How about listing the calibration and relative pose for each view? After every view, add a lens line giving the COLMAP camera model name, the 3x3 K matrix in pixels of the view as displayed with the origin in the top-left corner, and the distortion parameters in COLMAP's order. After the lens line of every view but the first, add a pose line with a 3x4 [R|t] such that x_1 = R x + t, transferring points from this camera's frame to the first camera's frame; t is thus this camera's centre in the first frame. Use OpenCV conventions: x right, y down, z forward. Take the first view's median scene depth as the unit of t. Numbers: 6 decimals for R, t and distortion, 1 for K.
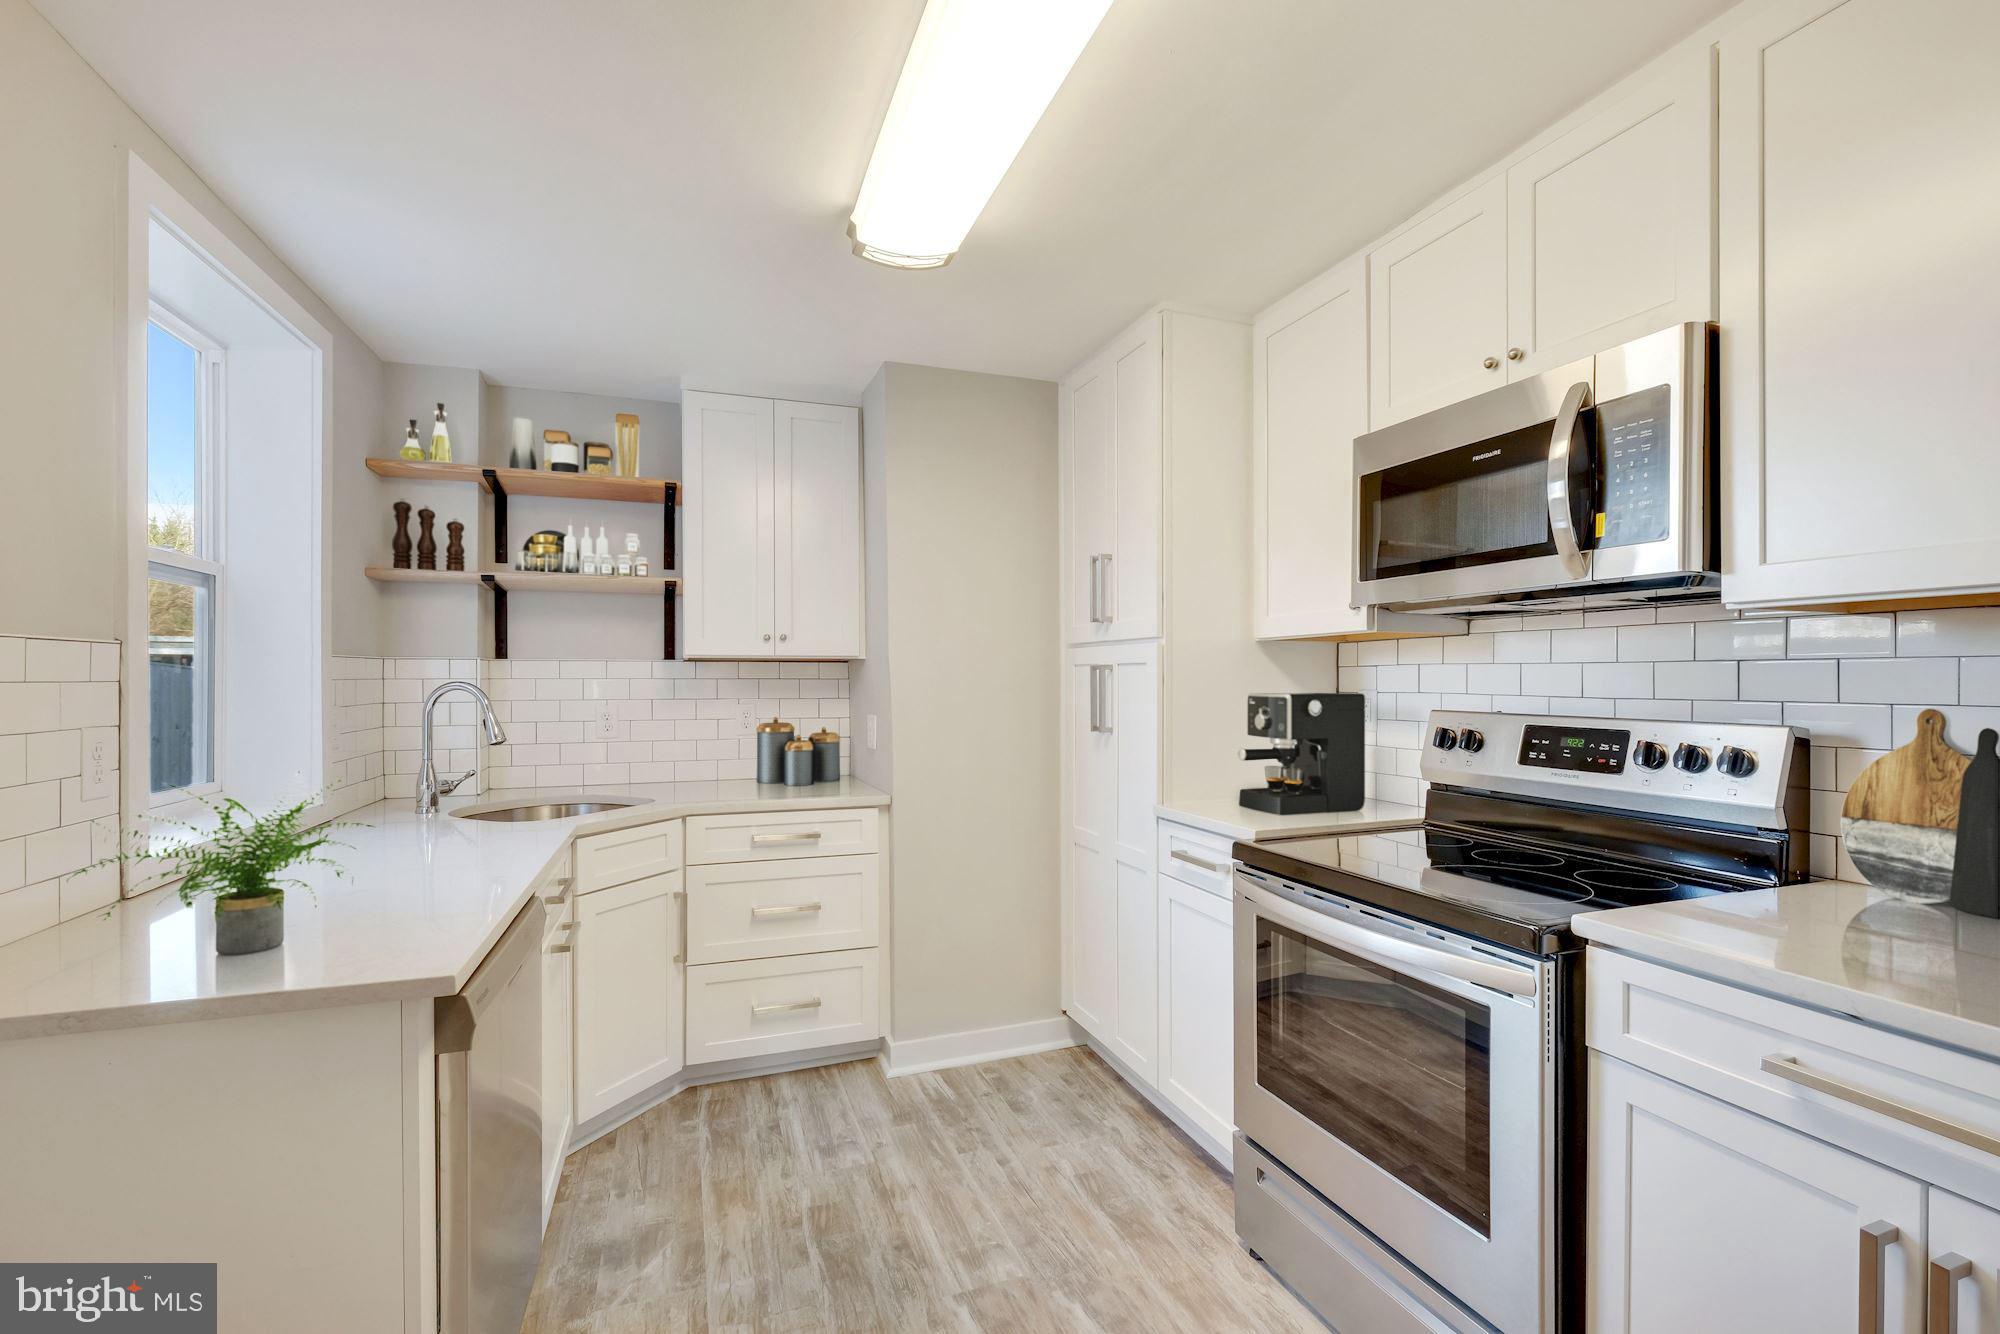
lens RADIAL K [[879.7, 0, 1002.5], [0, 879.7, 685.4], [0, 0, 1]] dist [-0.001534, -0.000258]
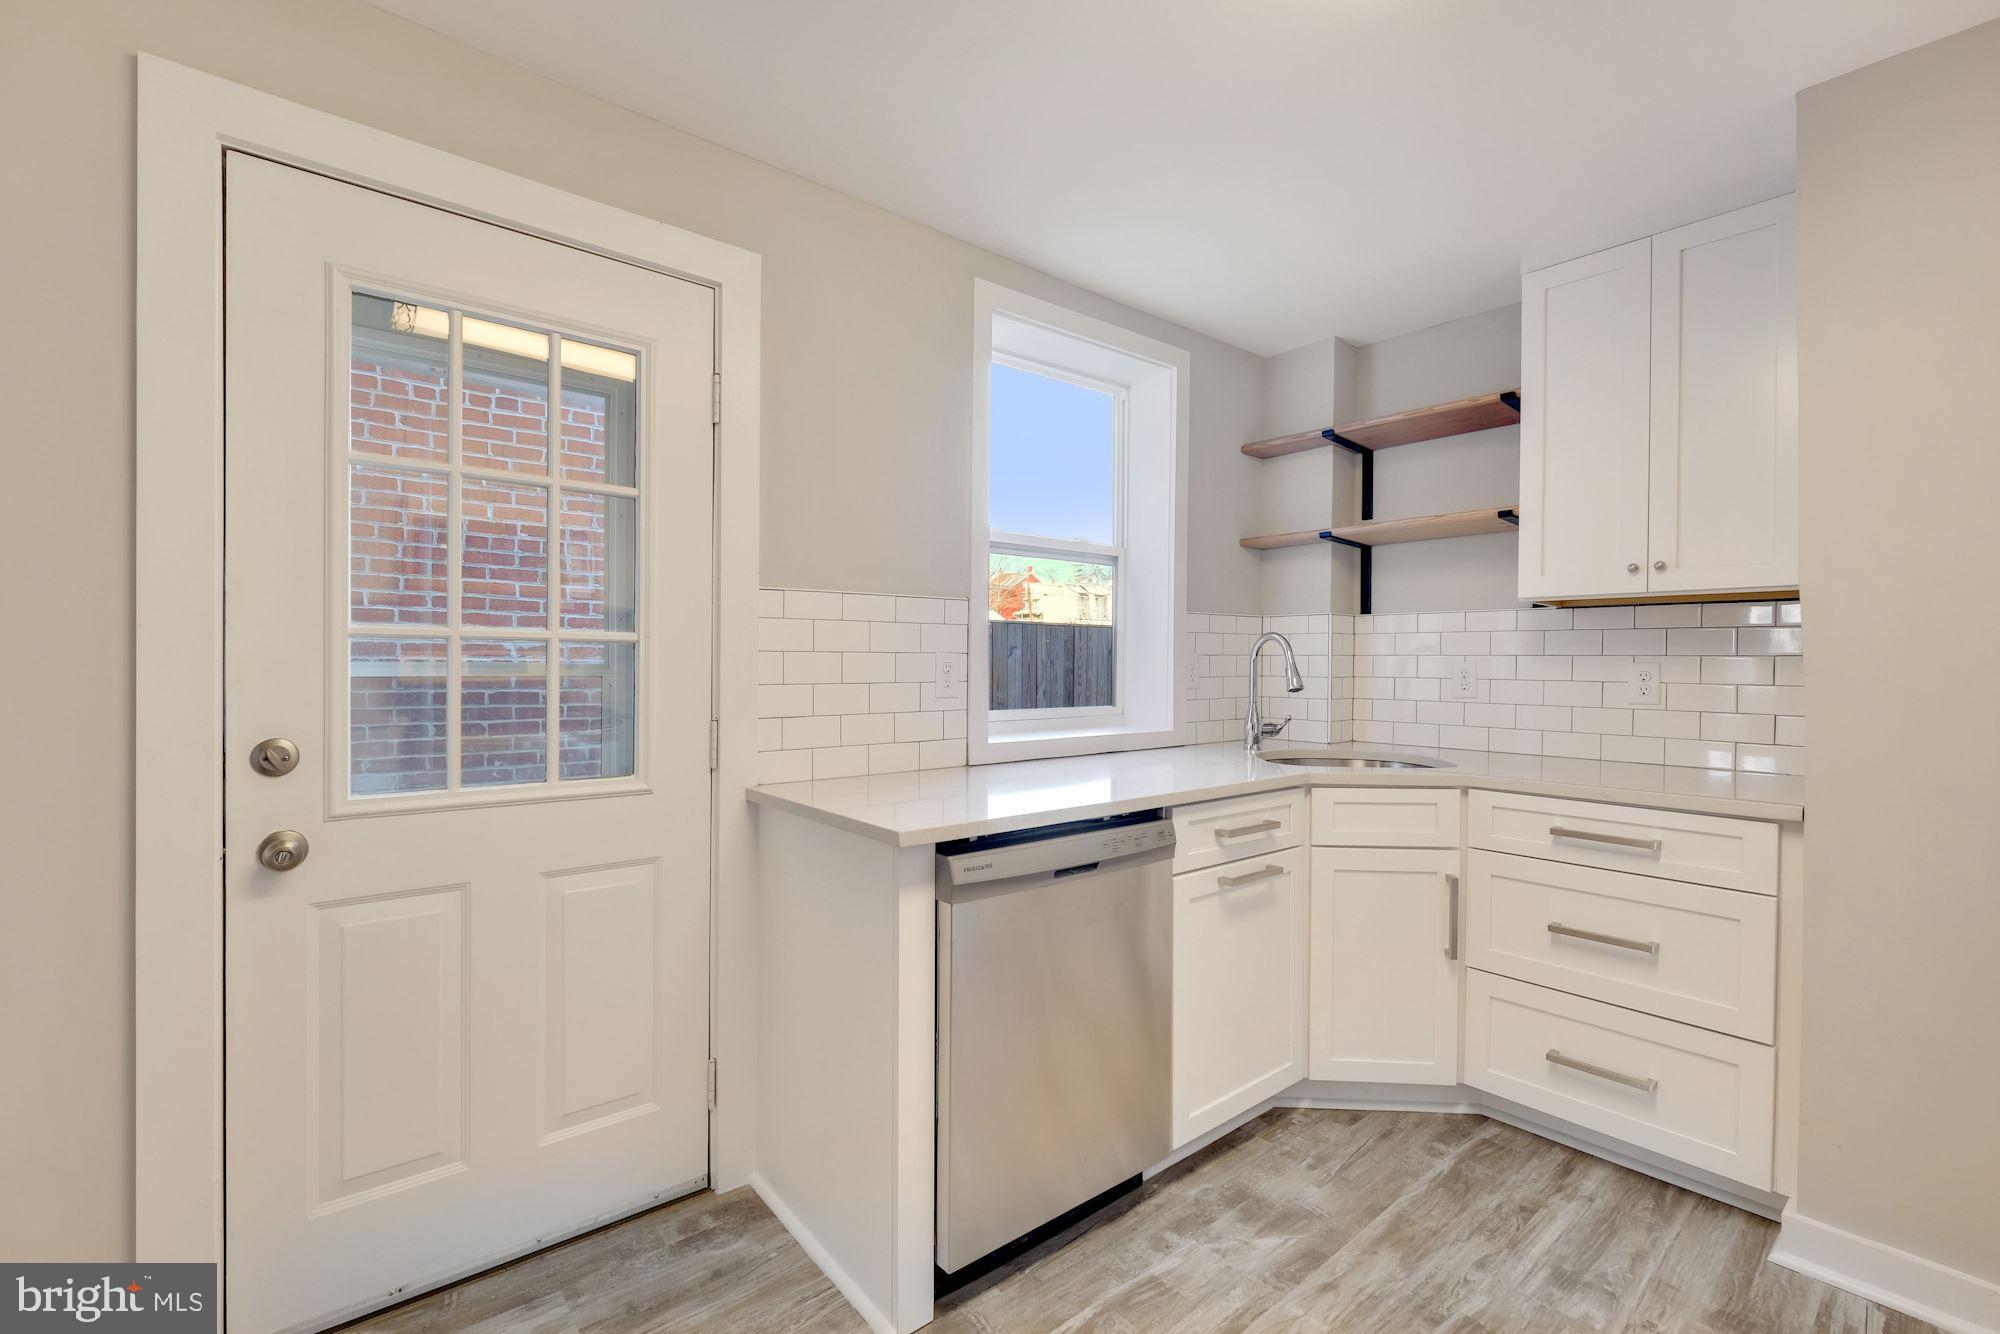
lens RADIAL K [[870.5, 0, 1013.7], [0, 870.5, 673.6], [0, 0, 1]] dist [-0.001777, -0.000037]
pose [[0.353925, 0.015548, -0.935145, 0.276434], [-0.011851, 0.999856, 0.012139, 0.037260], [0.935199, 0.006786, 0.354058, 0.319065]]
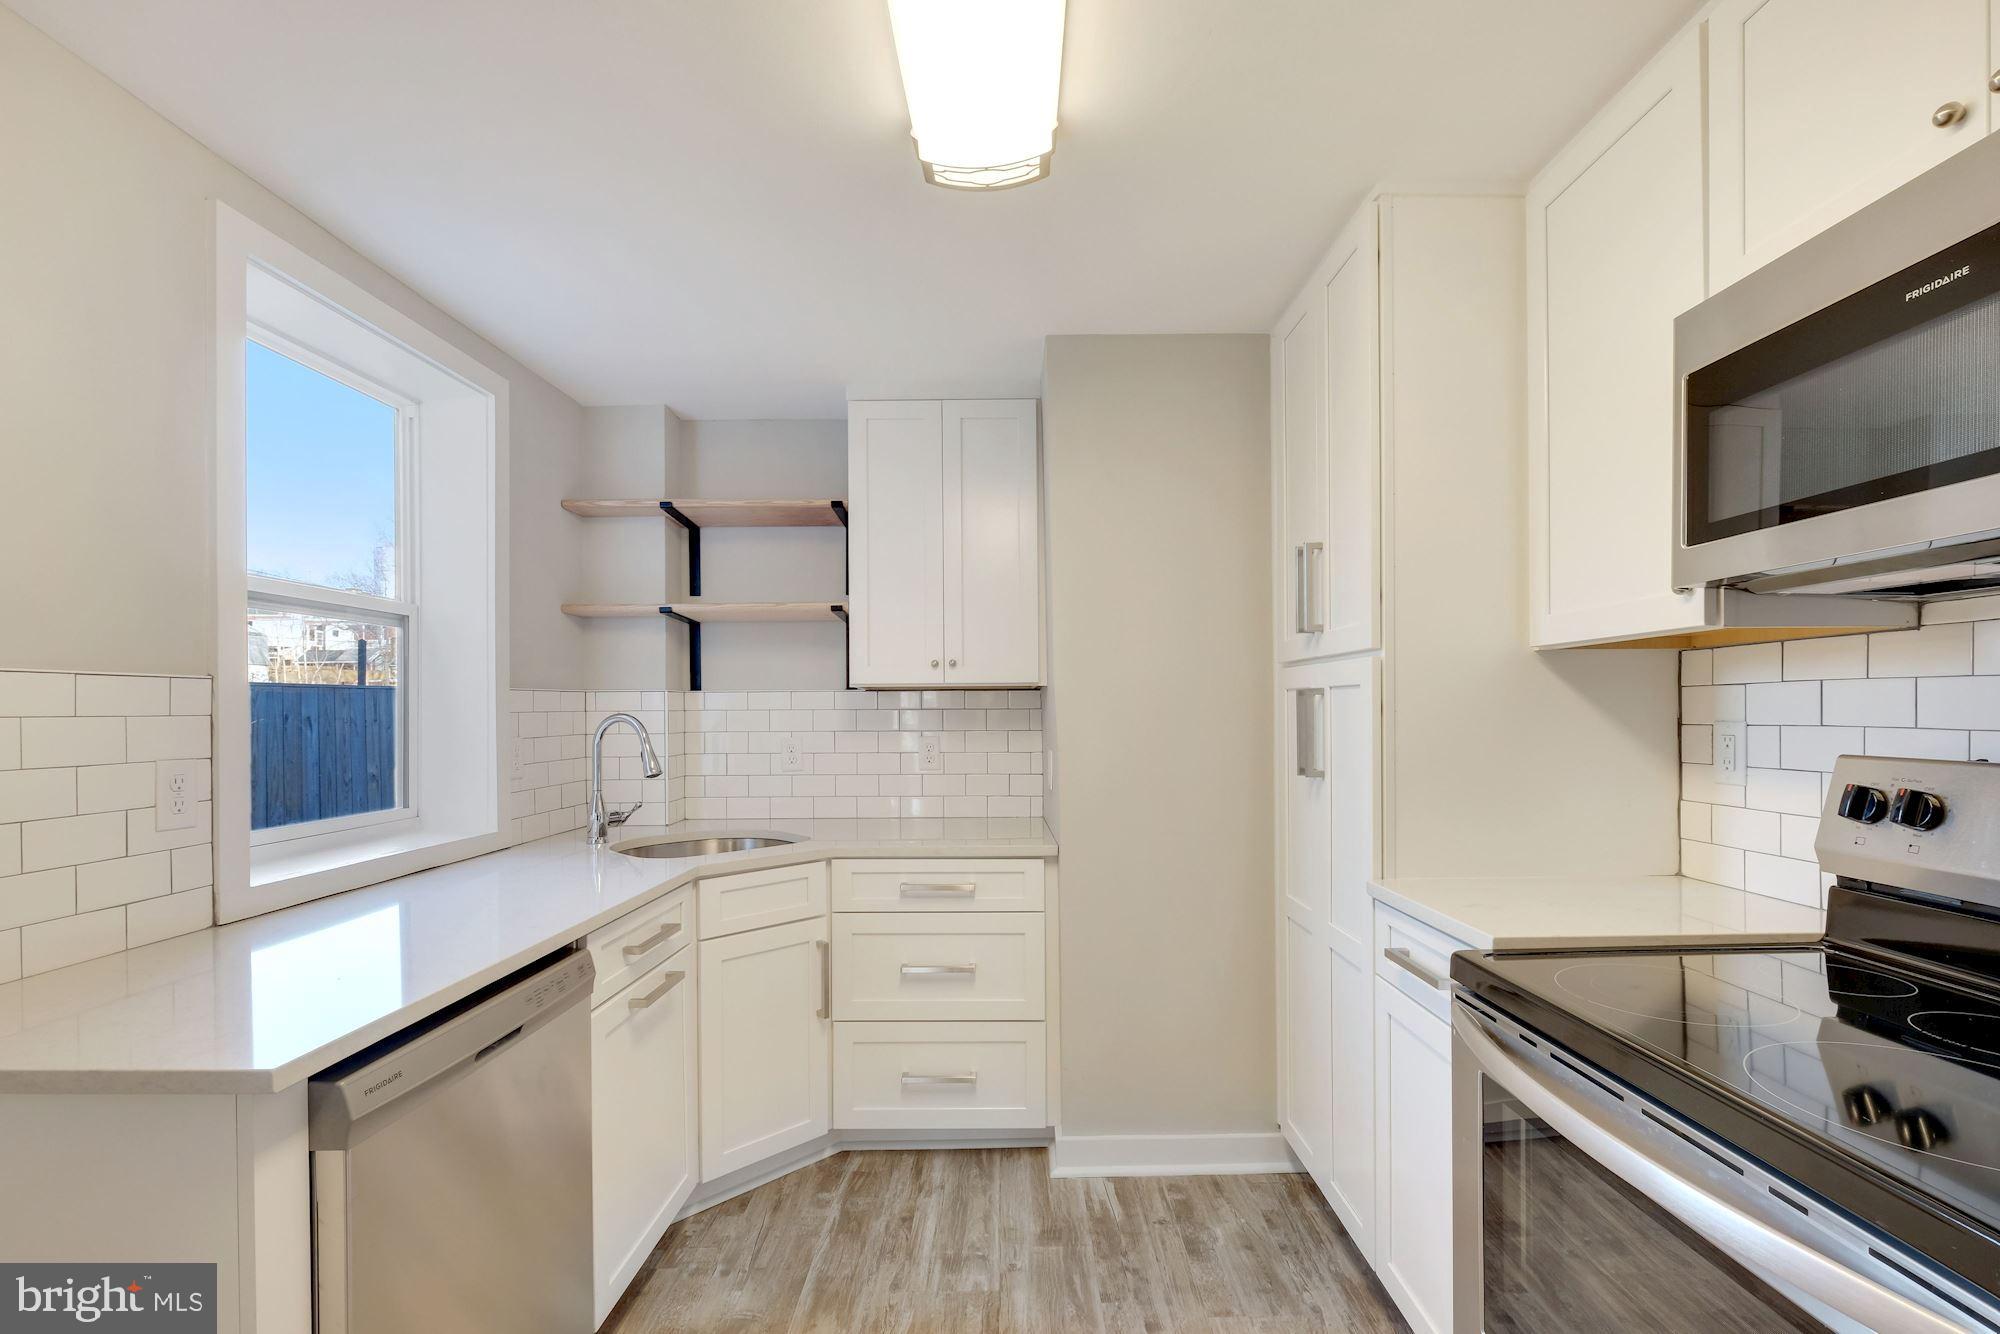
lens RADIAL K [[882.1, 0, 1008.2], [0, 882.1, 716.6], [0, 0, 1]] dist [-0.002189, 0.000334]
pose [[0.939333, -0.002871, -0.342995, 0.139337], [0.003329, 0.999994, 0.000747, -0.000256], [0.342991, -0.001843, 0.939337, 0.207714]]
